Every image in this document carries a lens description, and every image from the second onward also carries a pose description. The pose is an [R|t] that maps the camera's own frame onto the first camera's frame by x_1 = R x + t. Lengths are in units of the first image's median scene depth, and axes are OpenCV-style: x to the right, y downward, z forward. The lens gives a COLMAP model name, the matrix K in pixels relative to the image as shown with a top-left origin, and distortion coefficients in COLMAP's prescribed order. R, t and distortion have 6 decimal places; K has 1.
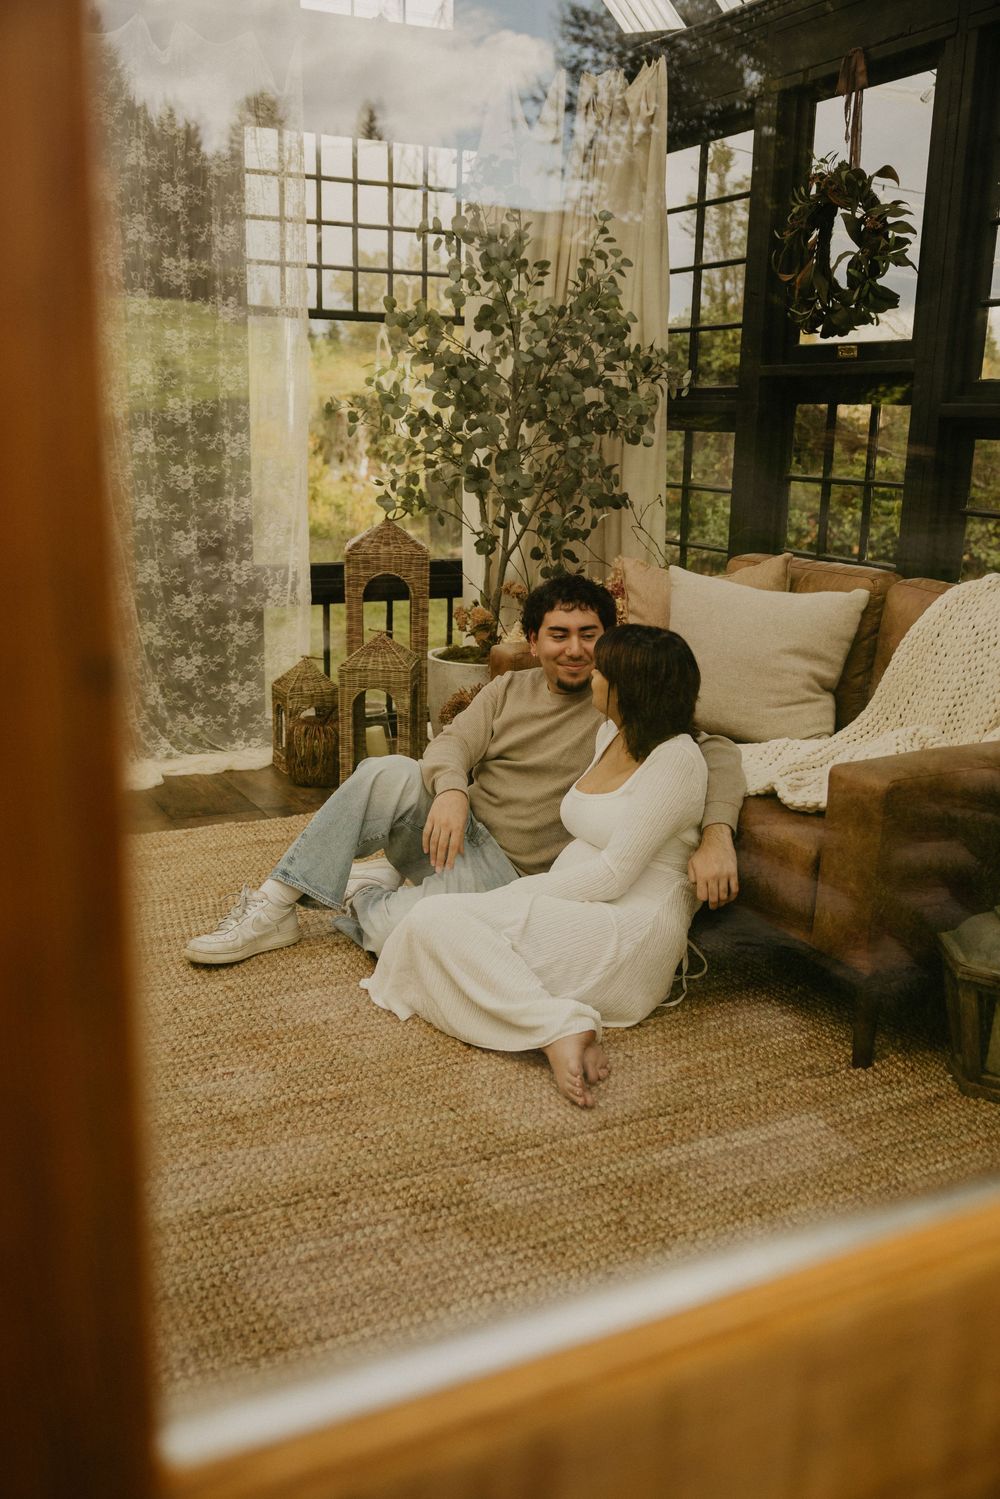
lens RADIAL K [[1395.8, 0, 496.9], [0, 1395.8, 745.3], [0, 0, 1]] dist [0.017851, 0.000000]
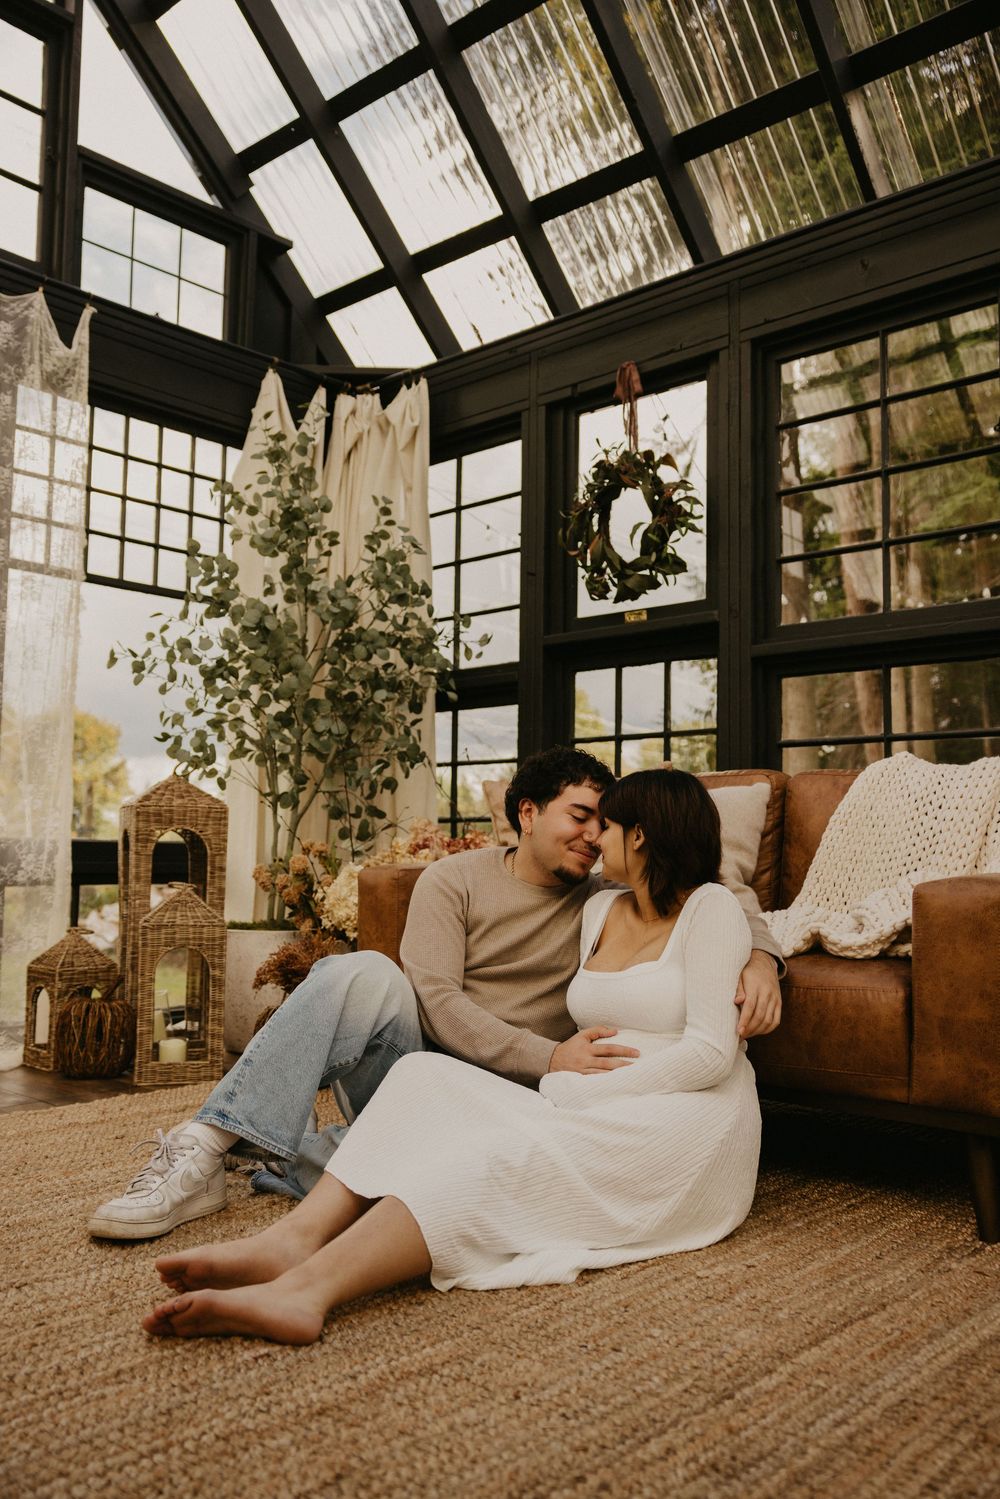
lens RADIAL K [[1232.9, 0, 501.5], [0, 1232.9, 752.5], [0, 0, 1]] dist [-0.013132, 0.015463]
pose [[0.931503, 0.021688, 0.363087, -0.195221], [0.090734, 0.952809, -0.289692, 0.088428], [-0.352236, 0.302794, 0.885577, 0.230479]]
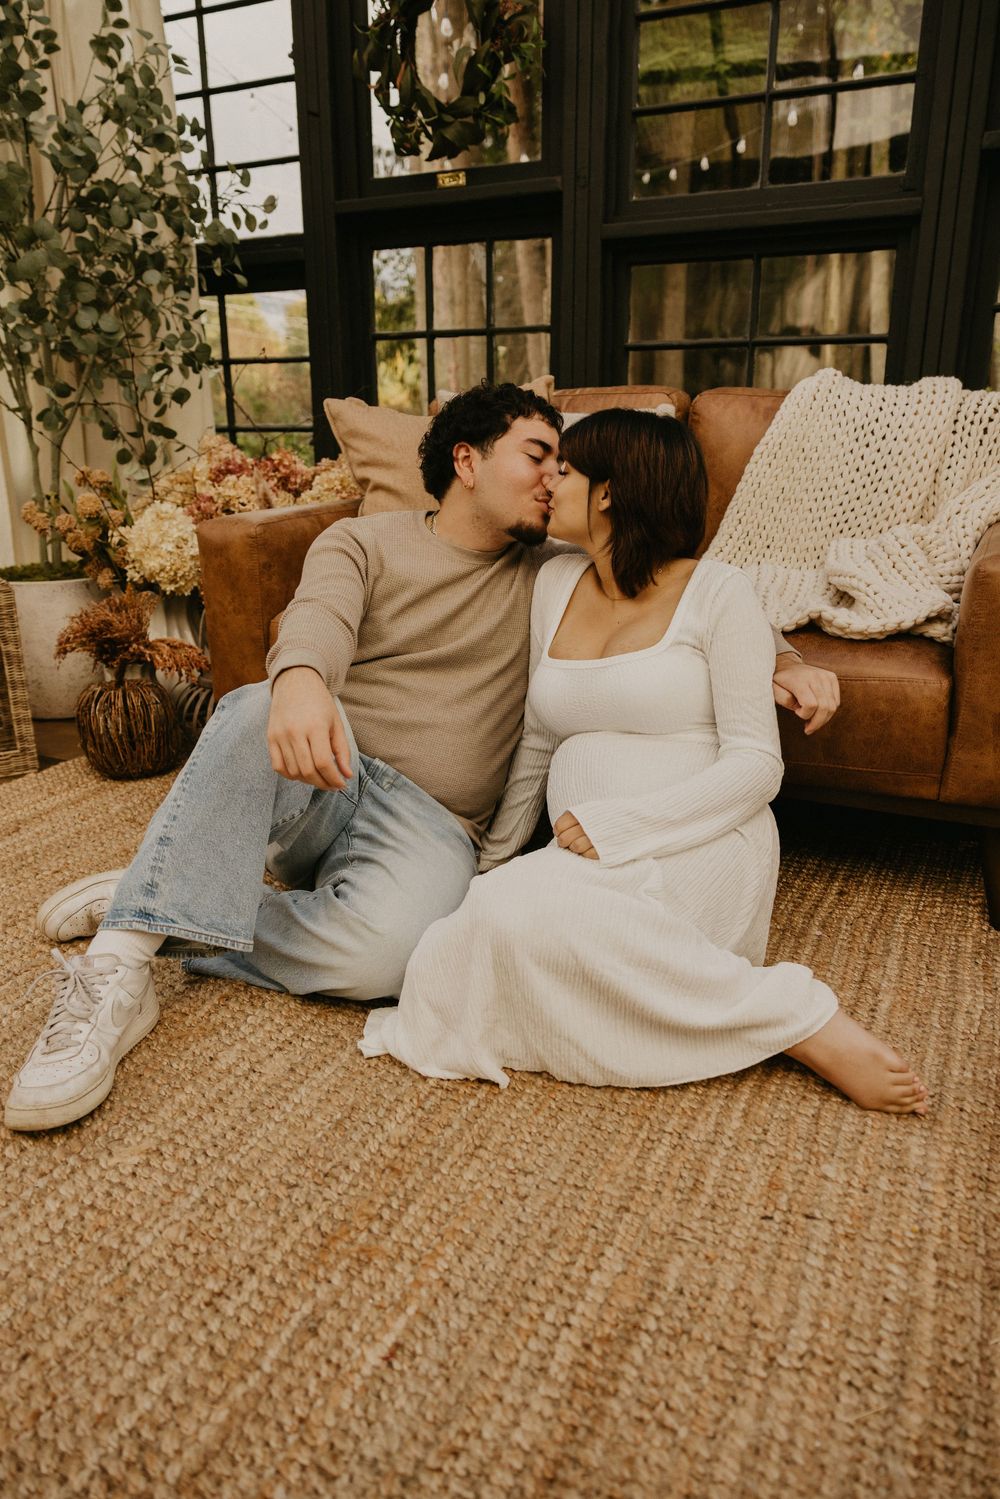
lens RADIAL K [[1044.9, 0, 495.5], [0, 1044.9, 756.5], [0, 0, 1]] dist [-0.008774, 0.007158]
pose [[0.783354, -0.213949, 0.583594, -0.209382], [0.164413, 0.976775, 0.137401, -0.003268], [-0.599437, -0.011683, 0.800337, 0.448622]]
